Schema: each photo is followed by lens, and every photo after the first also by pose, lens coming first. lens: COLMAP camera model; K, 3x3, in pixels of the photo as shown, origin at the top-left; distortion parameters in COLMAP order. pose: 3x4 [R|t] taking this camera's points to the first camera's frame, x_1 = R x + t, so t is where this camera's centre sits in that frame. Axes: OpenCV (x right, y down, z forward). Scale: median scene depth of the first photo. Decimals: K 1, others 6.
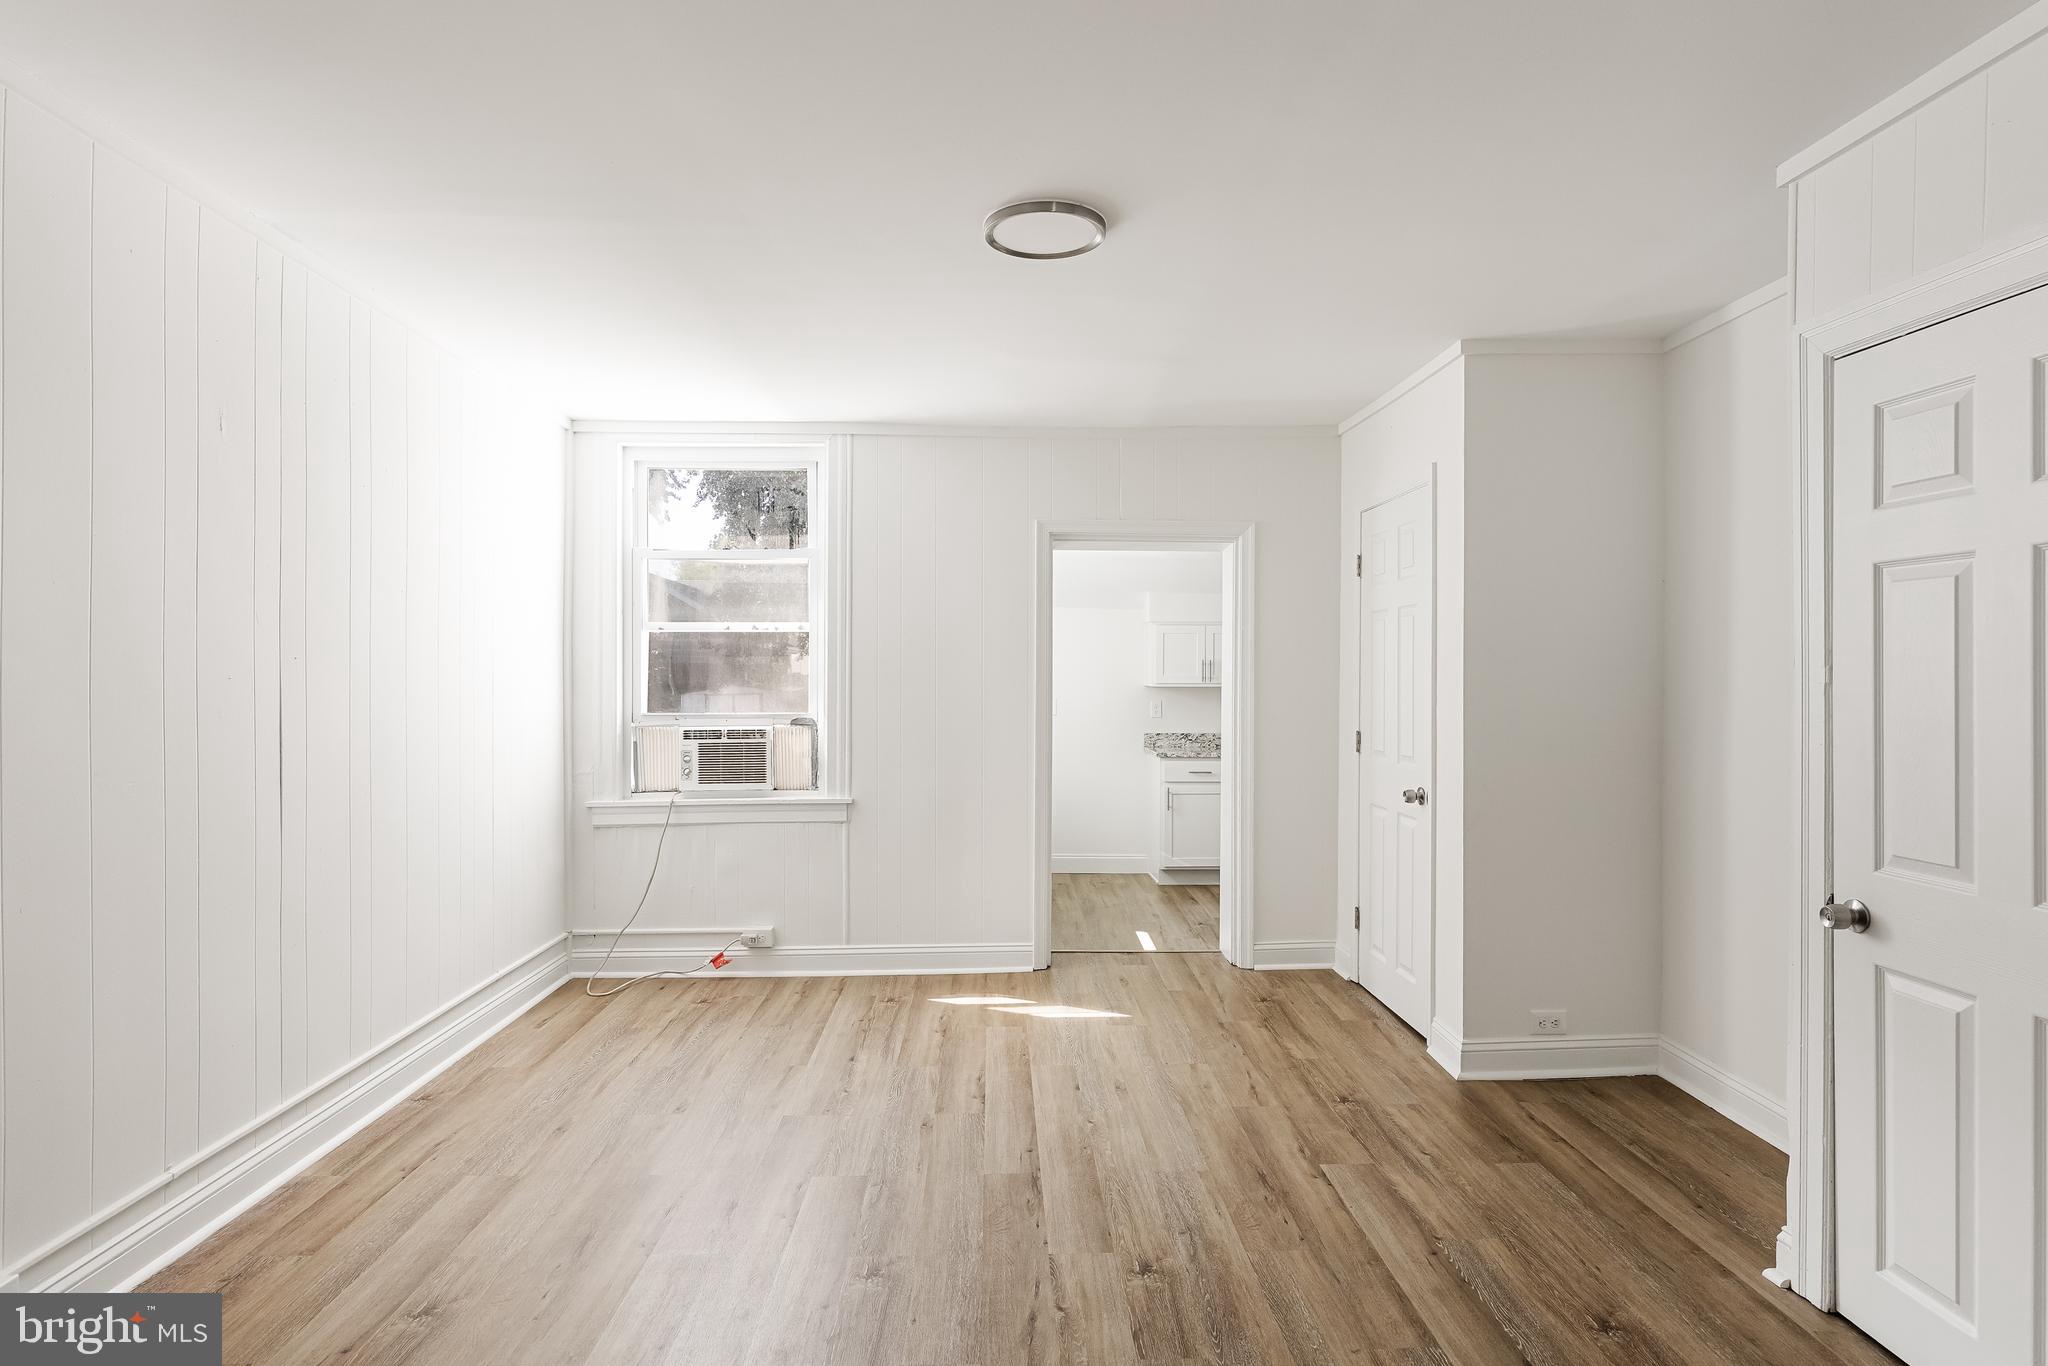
lens RADIAL K [[1063.2, 0, 1018.2], [0, 1063.2, 672.4], [0, 0, 1]] dist [-0.002567, -0.000408]
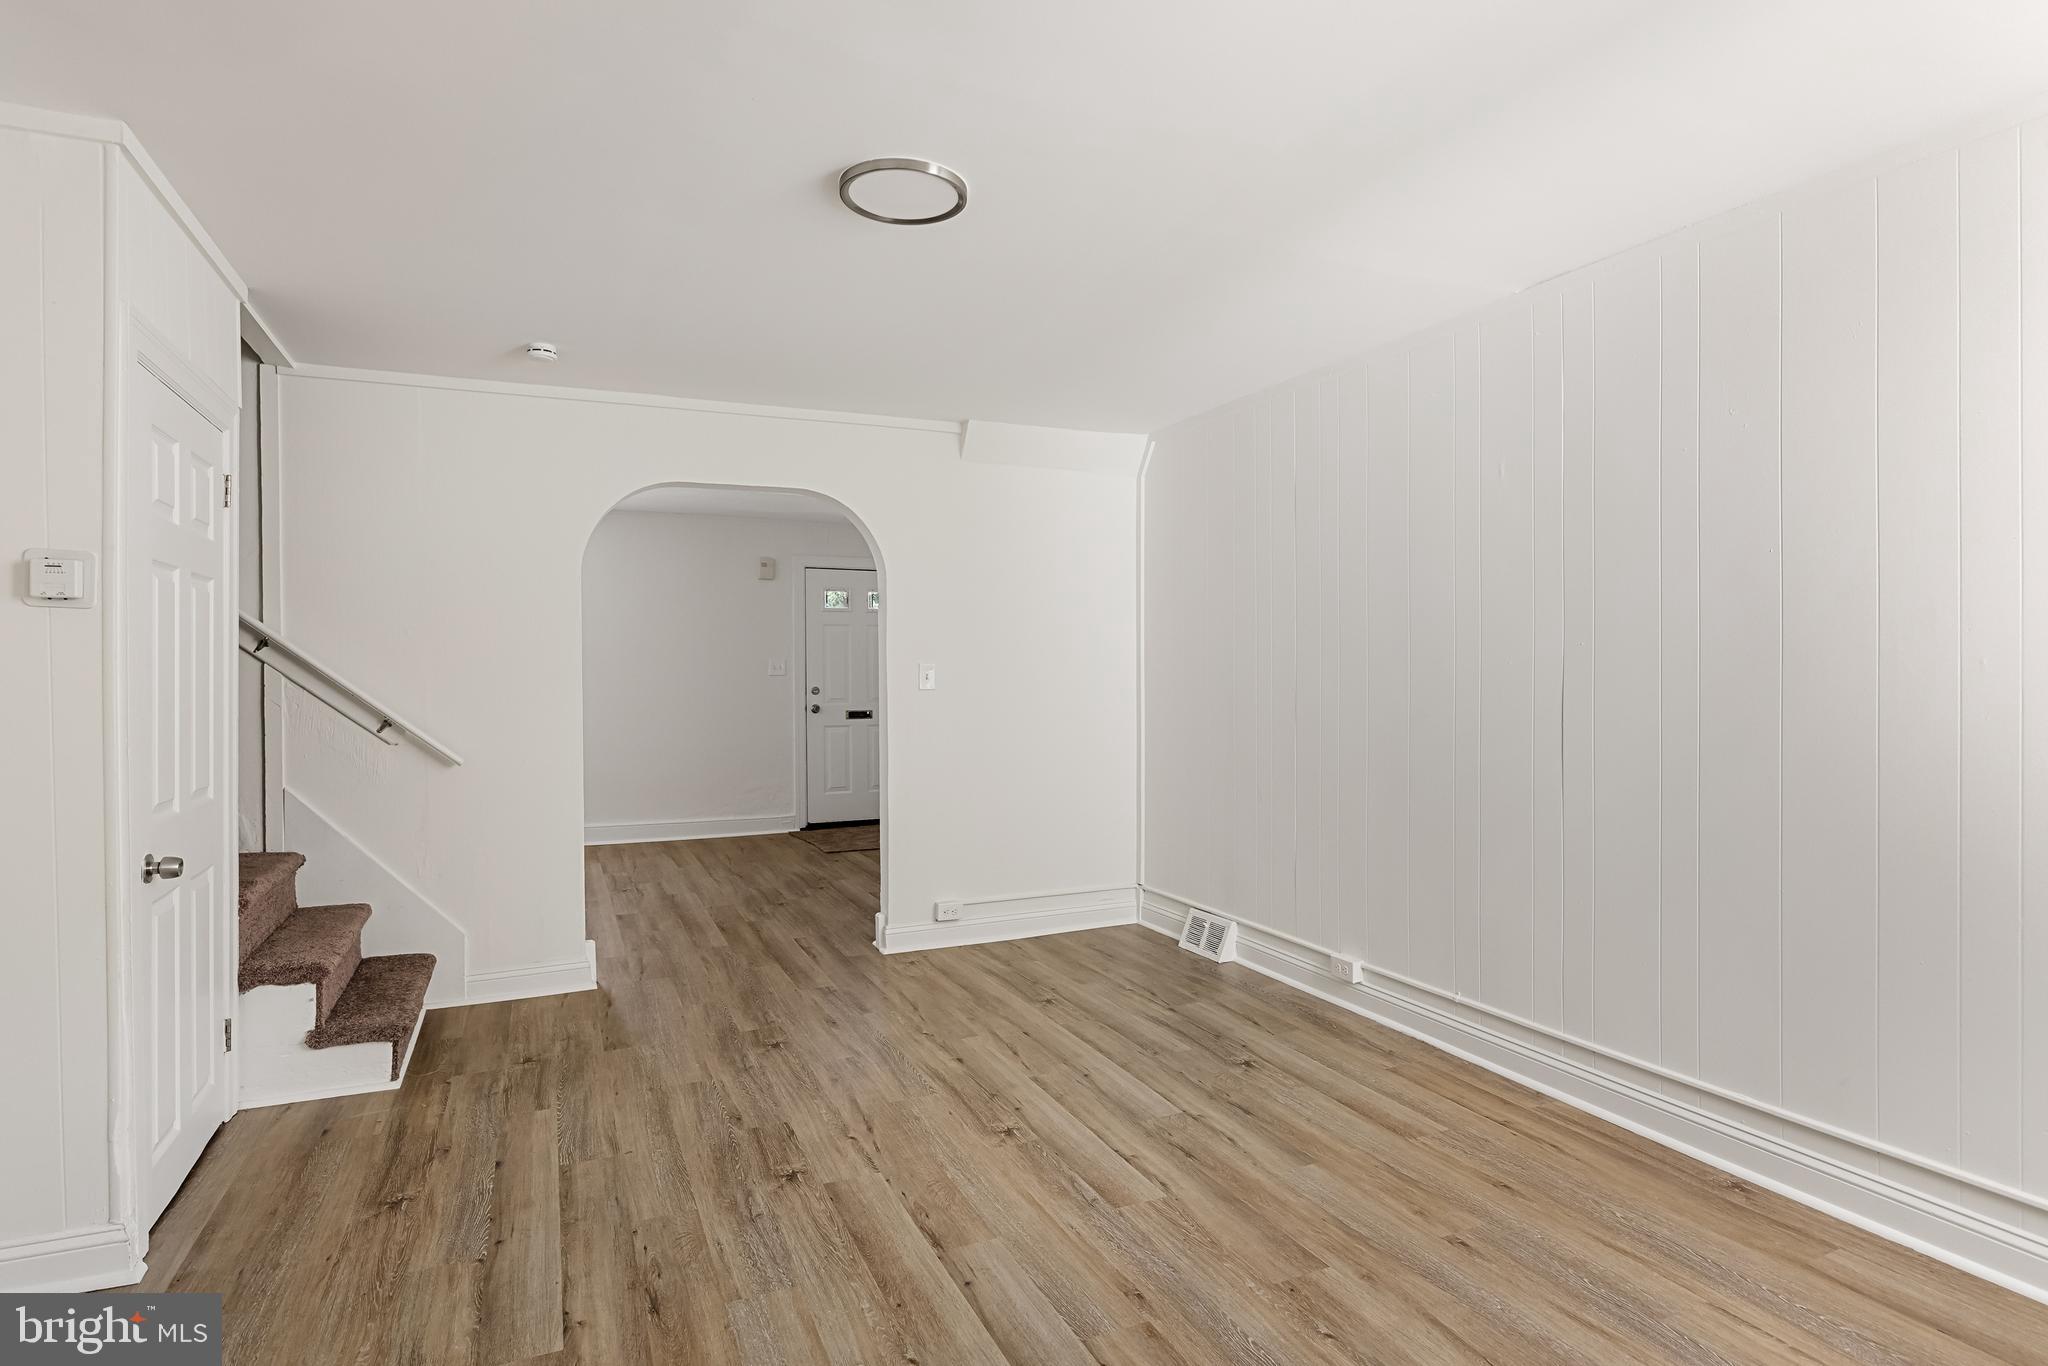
lens RADIAL K [[1034.1, 0, 1026.7], [0, 1034.1, 673.0], [0, 0, 1]] dist [-0.006513, -0.001803]
pose [[-0.914581, 0.001353, -0.404400, 0.308204], [0.003528, 0.999983, -0.004632, 0.023960], [0.404387, -0.005663, -0.914571, 1.940441]]
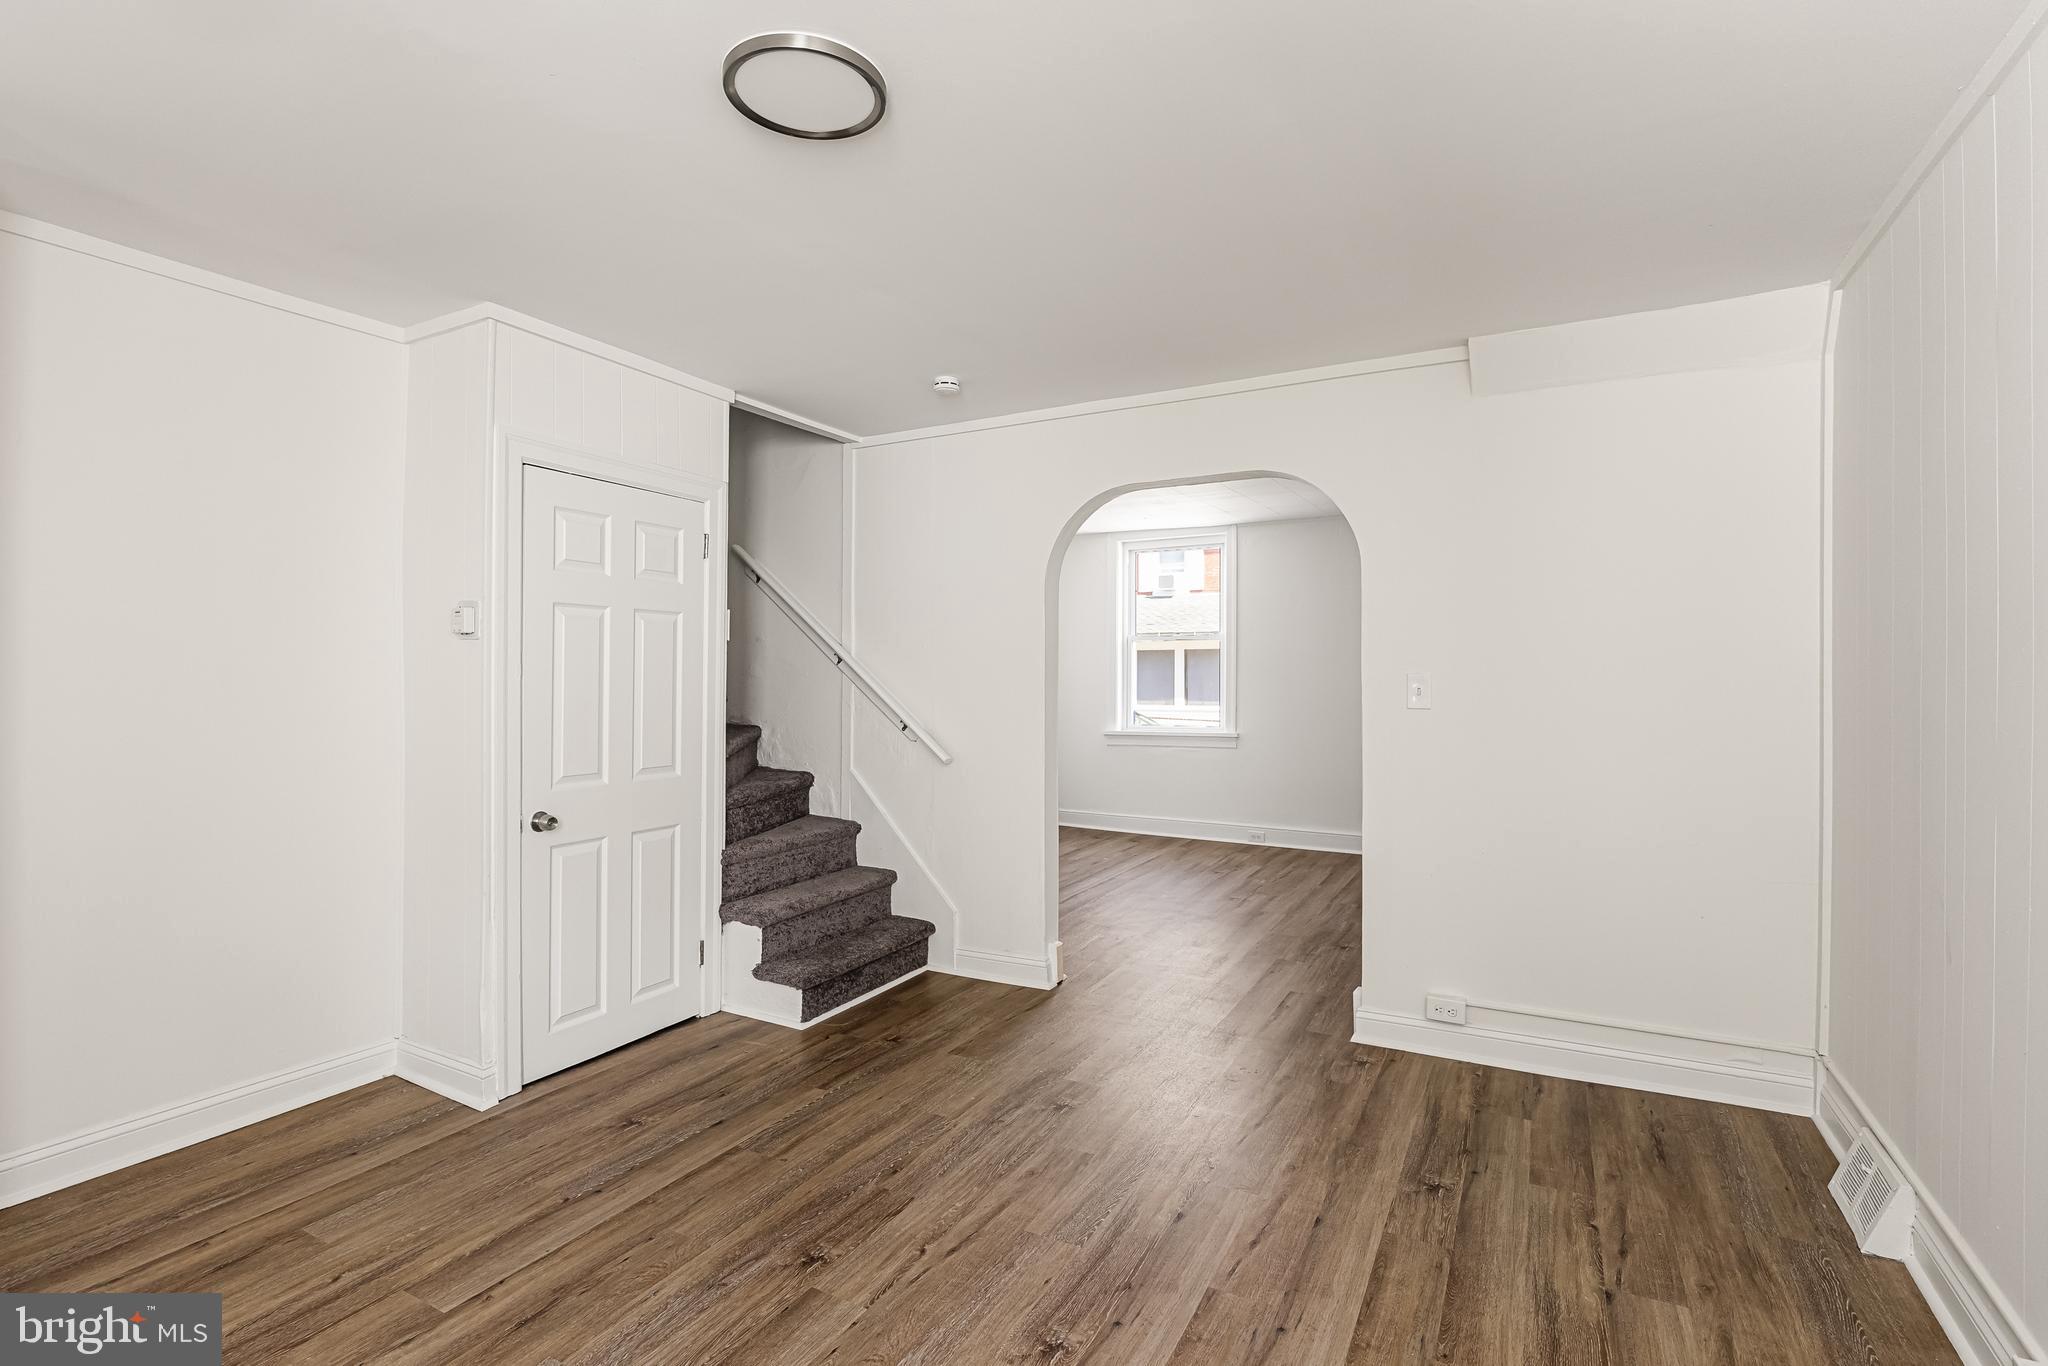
lens RADIAL K [[963.8, 0, 1057.0], [0, 963.8, 667.8], [0, 0, 1]] dist [-0.012415, 0.001847]
pose [[-0.878890, -0.000689, 0.477024, -0.473285], [-0.007040, 0.999909, -0.011527, 0.008108], [-0.476973, -0.013489, -0.878814, 1.551004]]
